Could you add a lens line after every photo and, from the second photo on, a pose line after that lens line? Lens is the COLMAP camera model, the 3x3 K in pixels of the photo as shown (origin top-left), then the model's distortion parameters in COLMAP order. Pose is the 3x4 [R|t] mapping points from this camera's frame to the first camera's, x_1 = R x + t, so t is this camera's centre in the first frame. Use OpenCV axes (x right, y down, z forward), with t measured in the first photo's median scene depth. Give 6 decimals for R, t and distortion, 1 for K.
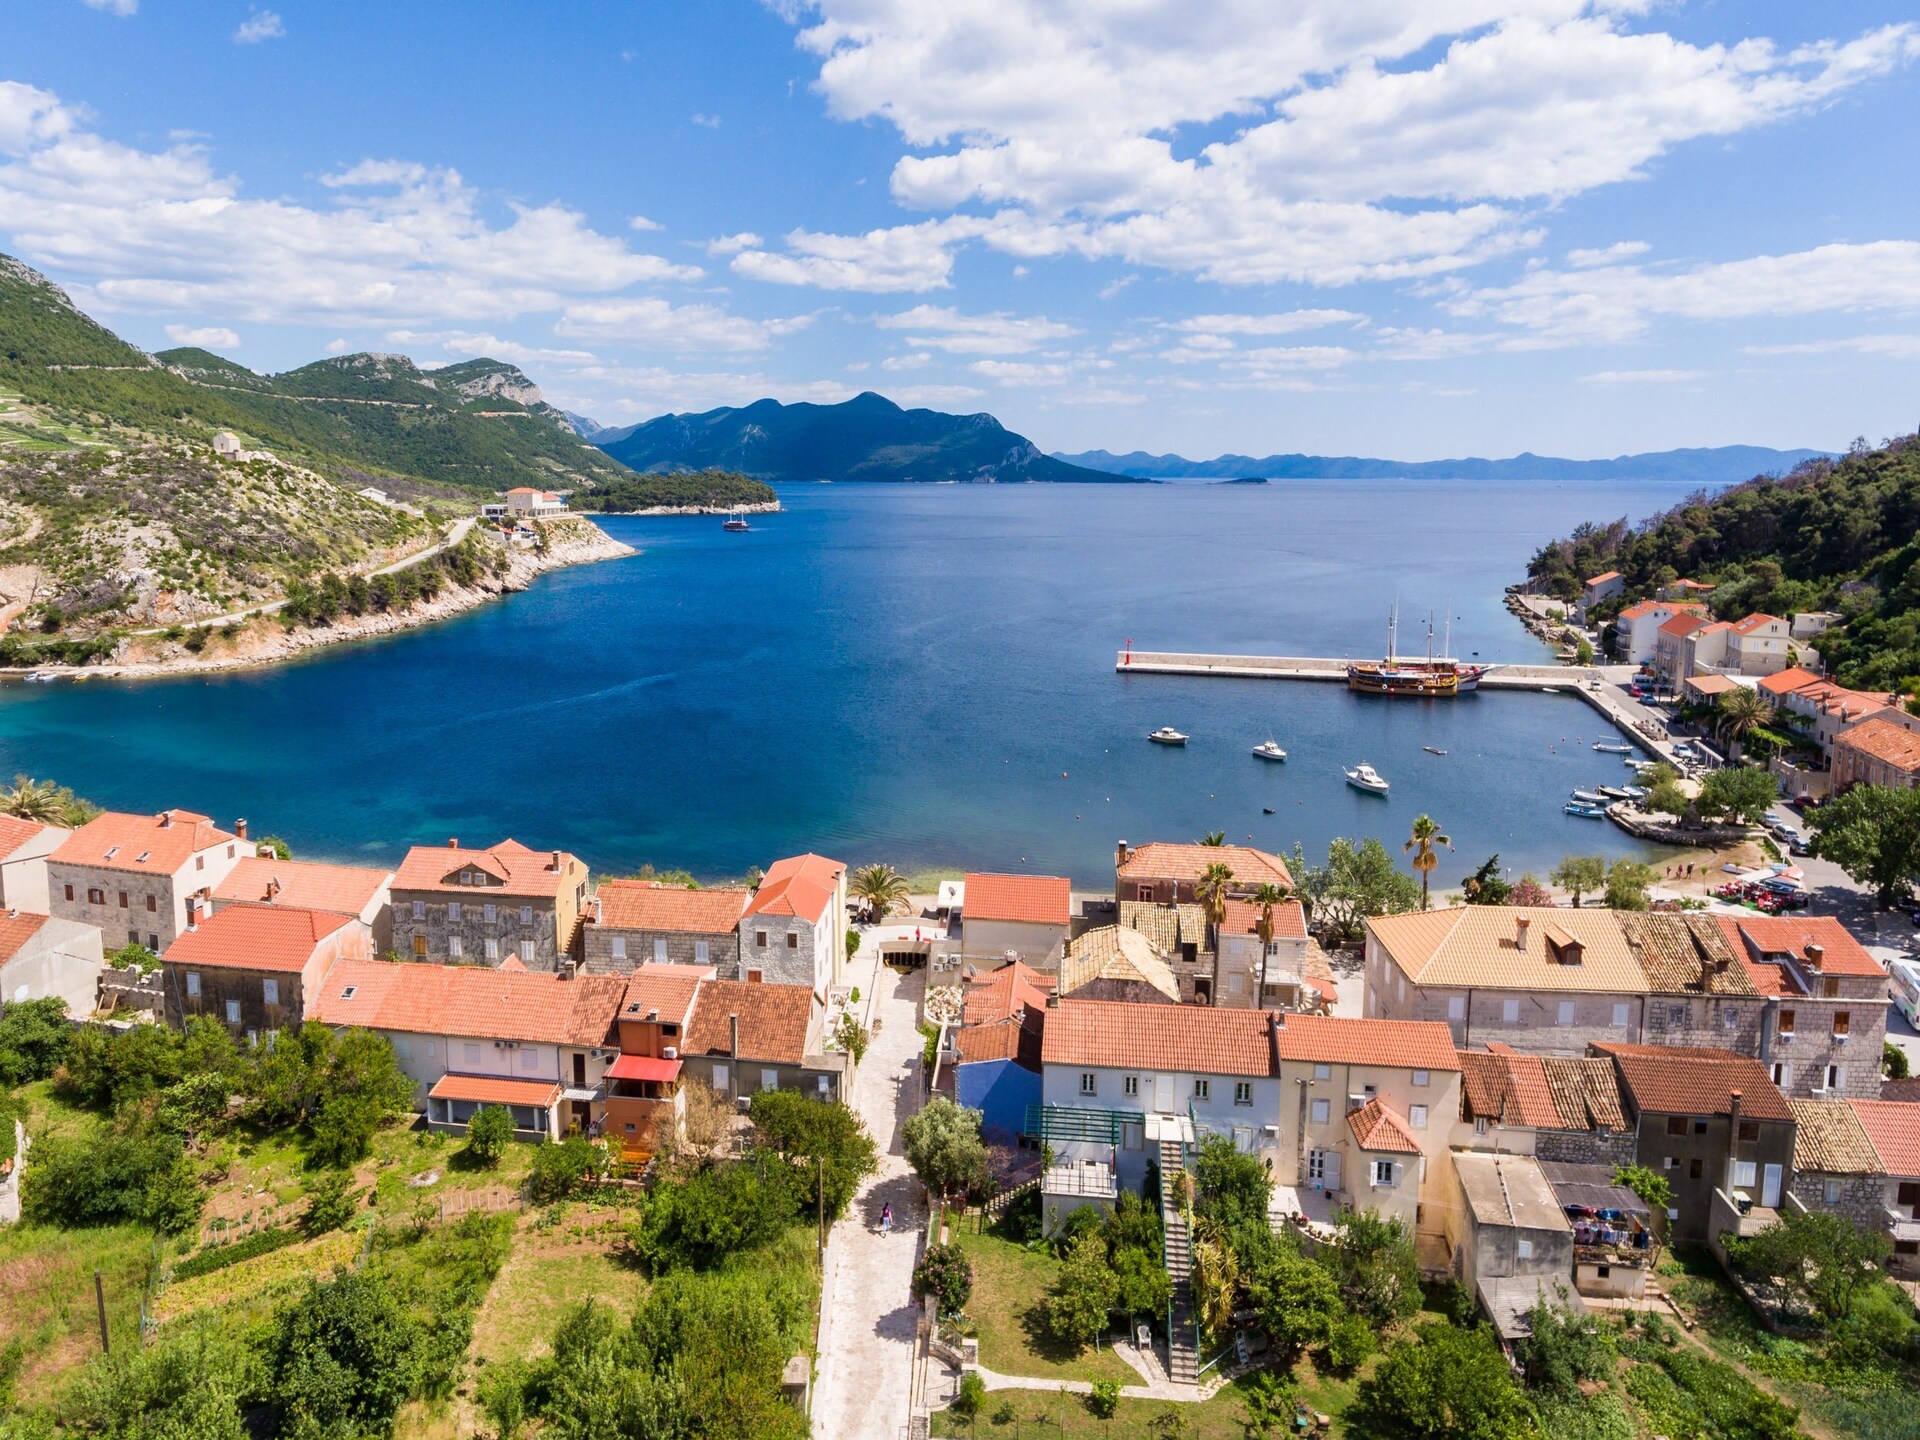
lens RADIAL K [[1117.5, 0, 953.0], [0, 1117.5, 629.9], [0, 0, 1]] dist [0.000169, -0.000835]
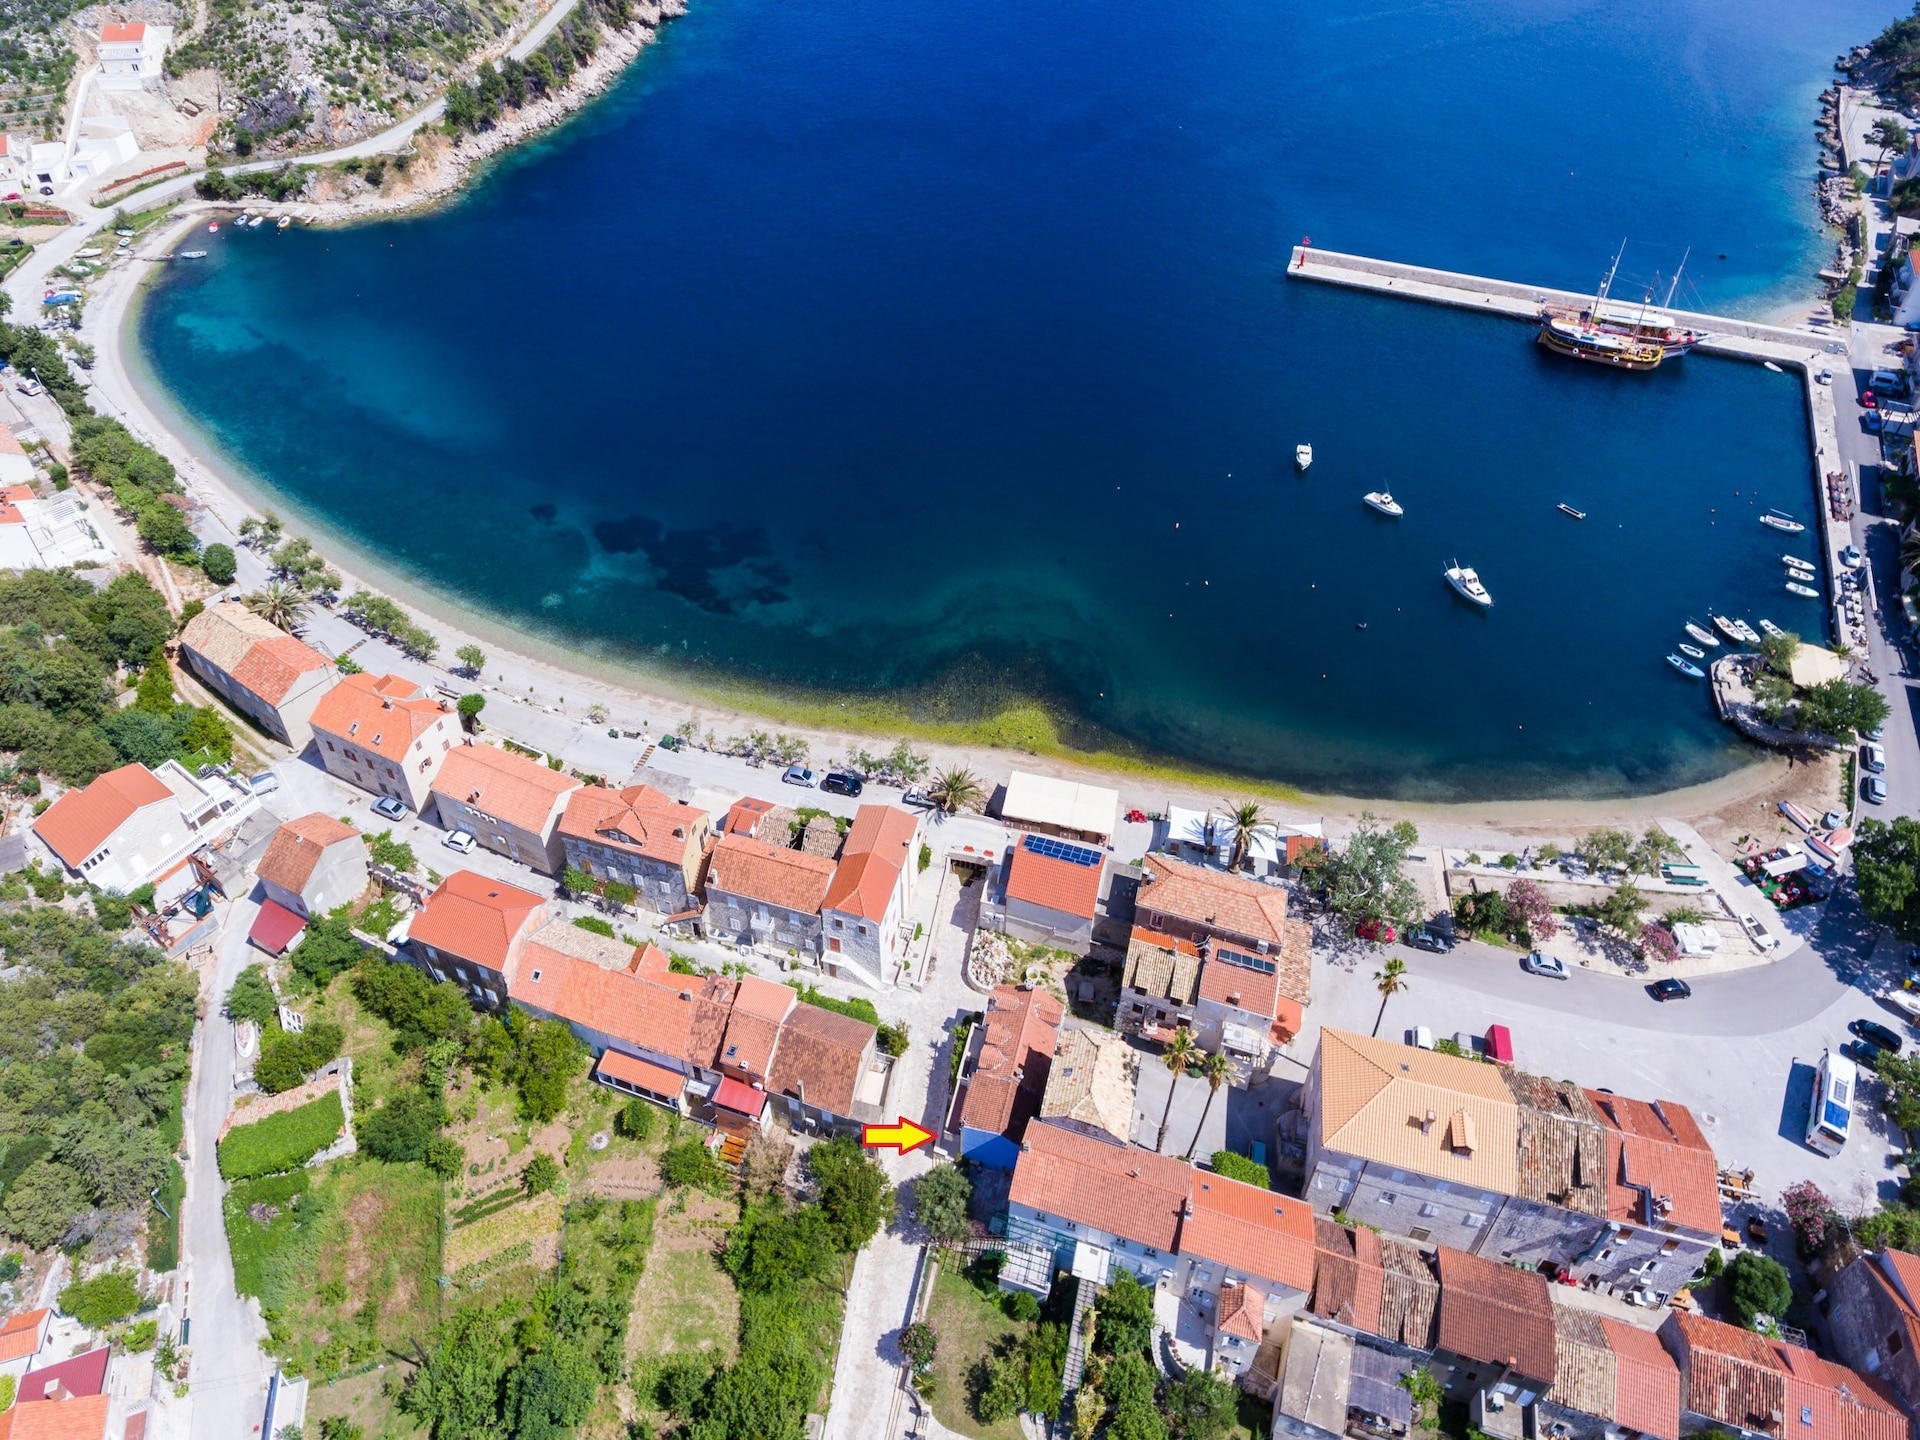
lens RADIAL K [[1139.8, 0, 958.8], [0, 1139.8, 496.5], [0, 0, 1]] dist [-0.000538, -0.002463]
pose [[0.984335, 0.106888, -0.140212, 0.027398], [-0.024236, 0.869750, 0.492897, -0.235242], [0.174635, -0.481778, 0.858716, 0.045402]]
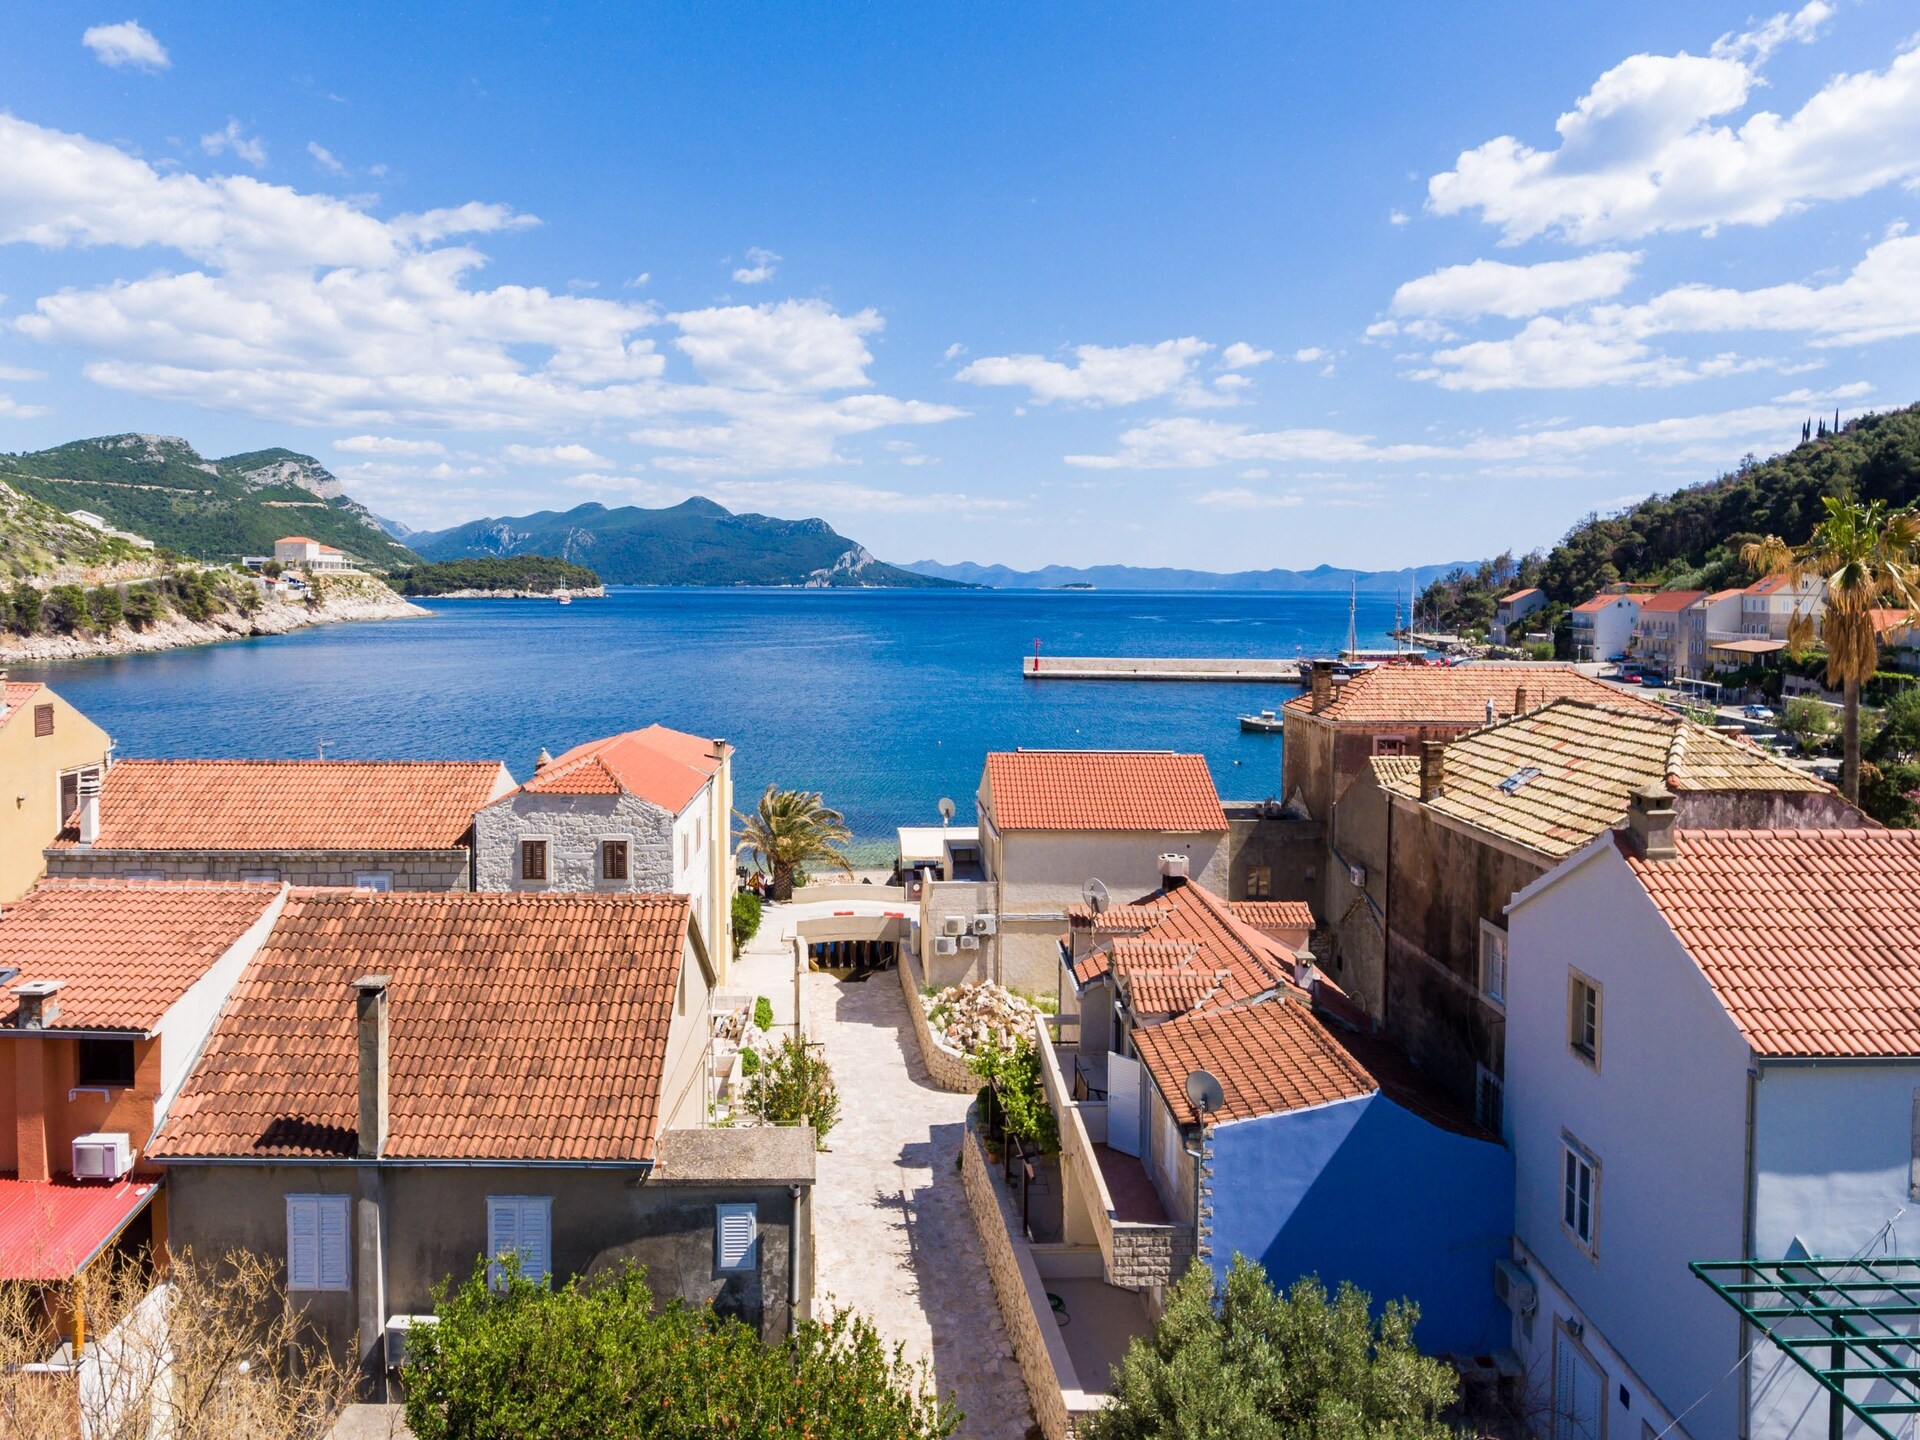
lens RADIAL K [[1114.1, 0, 951.5], [0, 1114.1, 651.1], [0, 0, 1]] dist [-0.001684, 0.000121]
pose [[0.988900, -0.003967, 0.148530, -0.025285], [0.015594, 0.996894, -0.077202, 0.070902], [-0.147762, 0.078661, 0.985890, 0.176714]]
